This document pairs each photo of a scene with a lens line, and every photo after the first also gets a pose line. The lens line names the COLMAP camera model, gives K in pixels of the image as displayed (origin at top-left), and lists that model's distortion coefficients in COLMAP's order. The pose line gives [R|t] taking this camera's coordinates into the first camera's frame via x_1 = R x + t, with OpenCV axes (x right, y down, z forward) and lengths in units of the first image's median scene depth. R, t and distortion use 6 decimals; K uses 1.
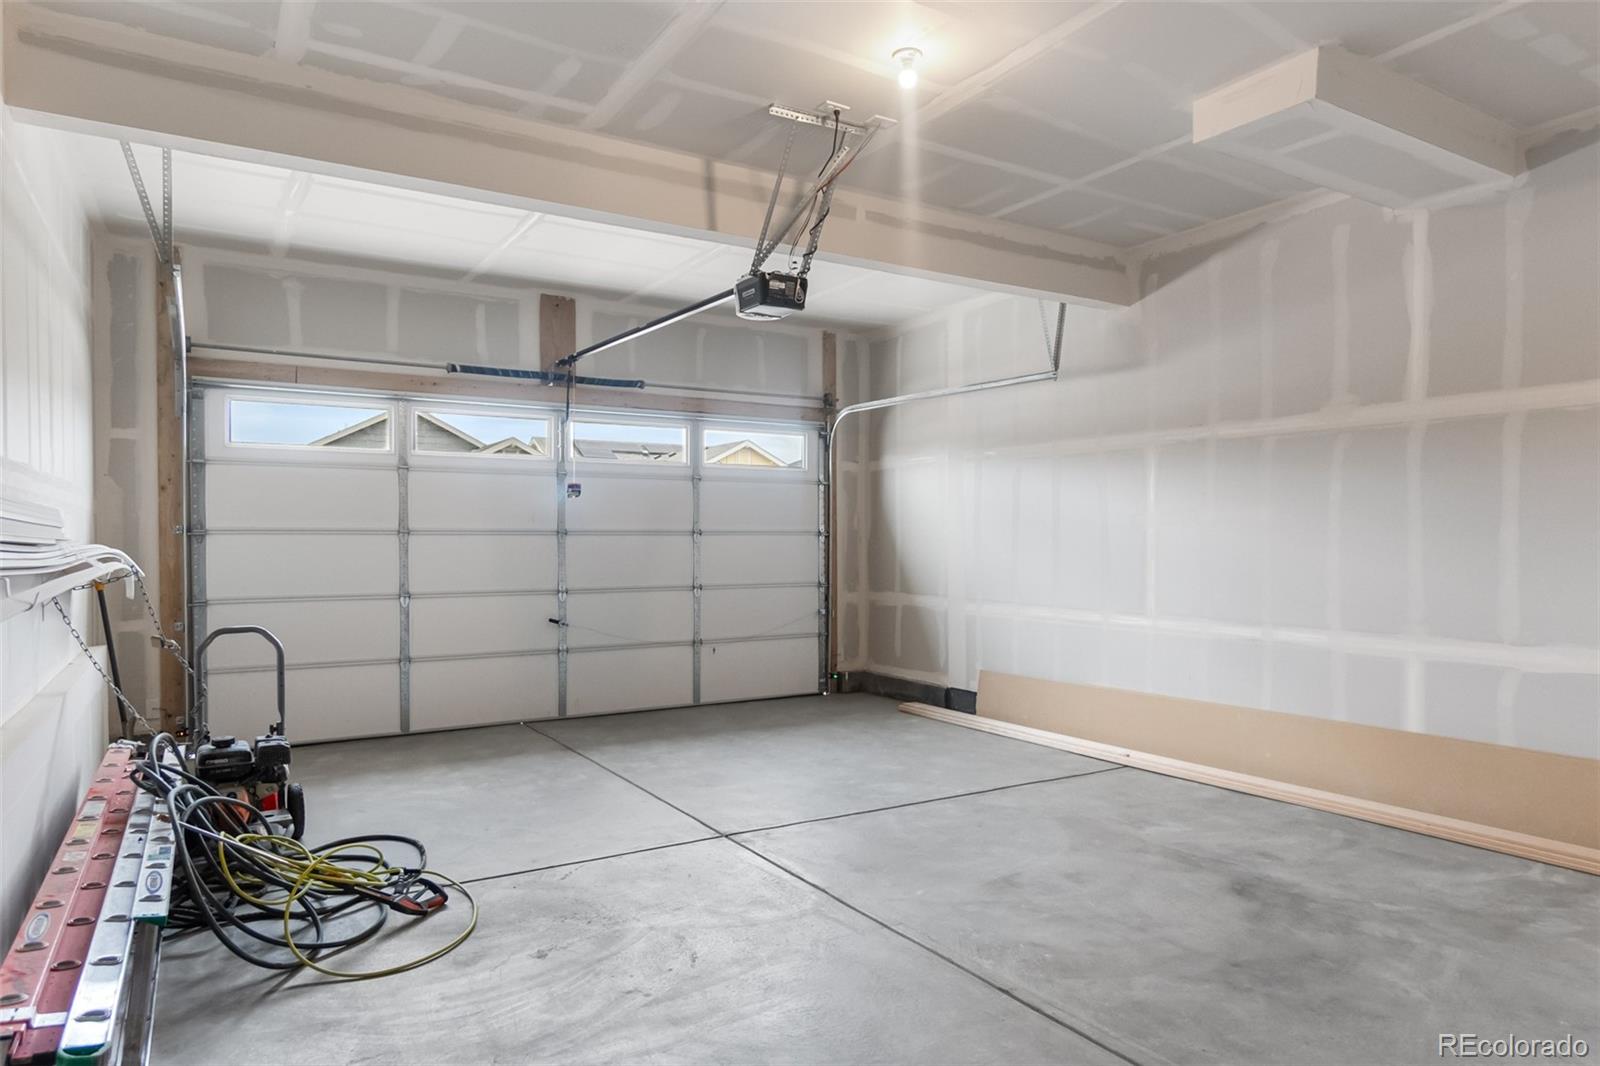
lens RADIAL K [[984.4, 0, 800.0], [0, 984.4, 533.0], [0, 0, 1]] dist [0.004419, 0.001072]
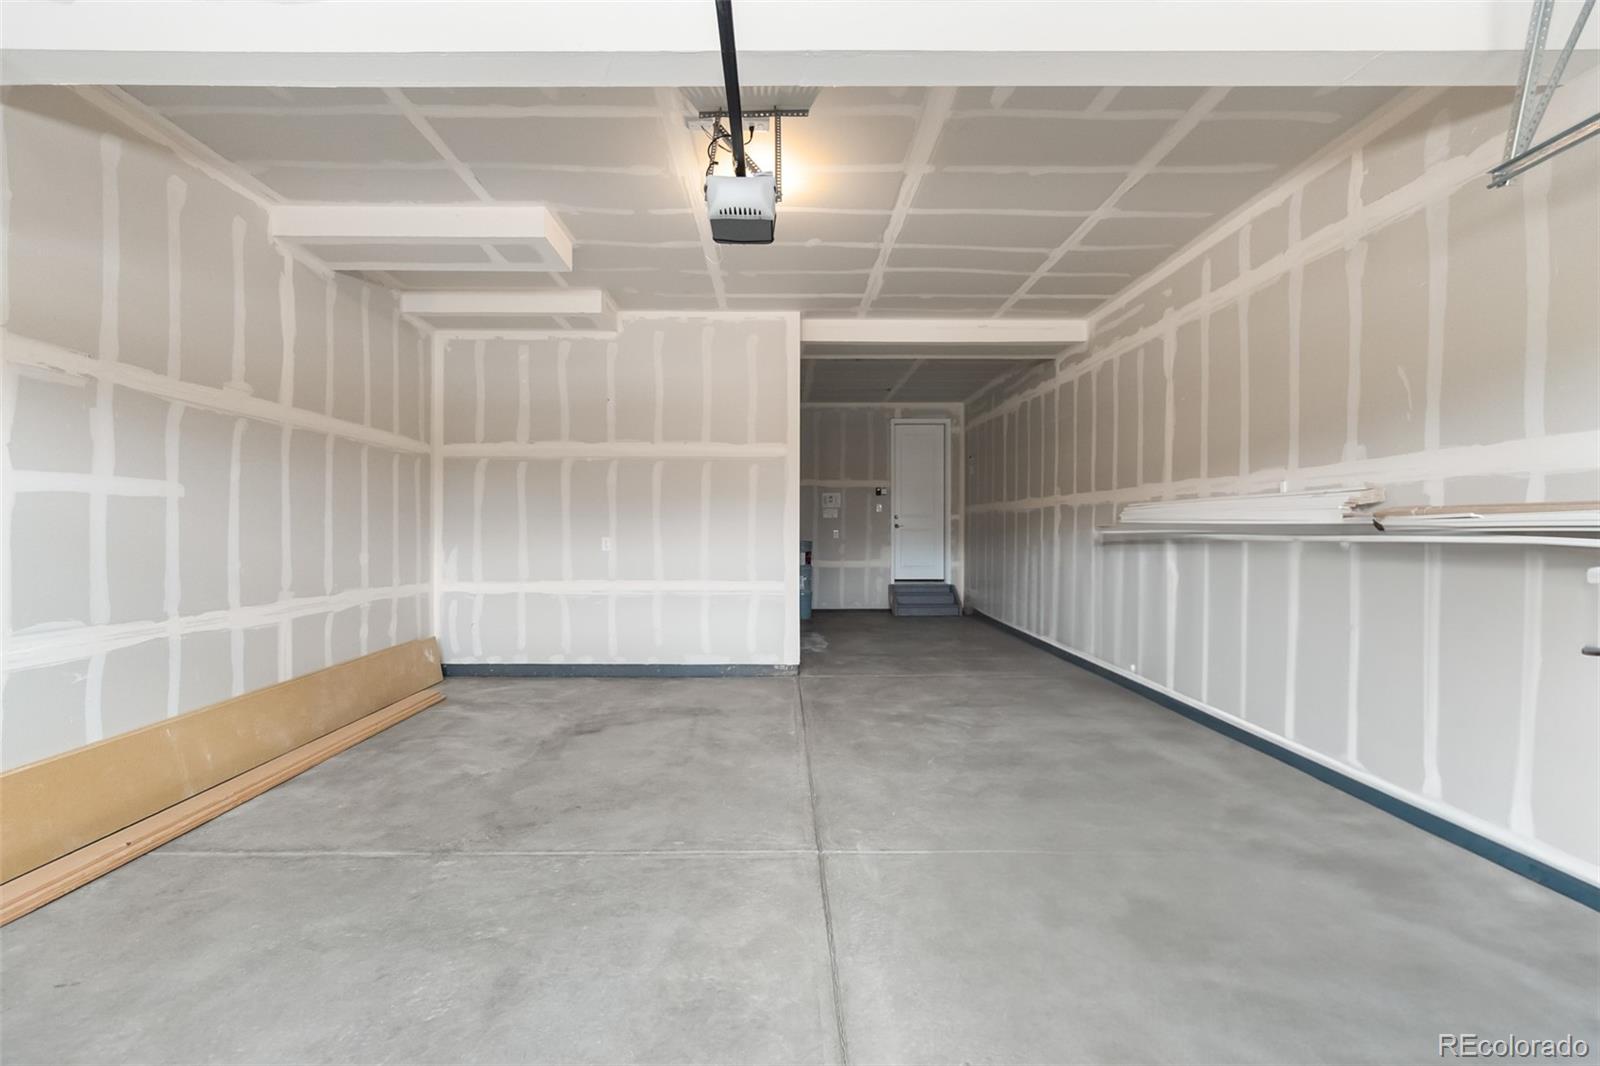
lens RADIAL K [[695.9, 0, 790.3], [0, 695.9, 524.4], [0, 0, 1]] dist [0.000410, 0.000097]
pose [[-0.856003, -0.002353, 0.516966, -0.373226], [-0.010001, 0.999878, -0.012009, 0.016227], [-0.516875, -0.015449, -0.855922, 1.513444]]
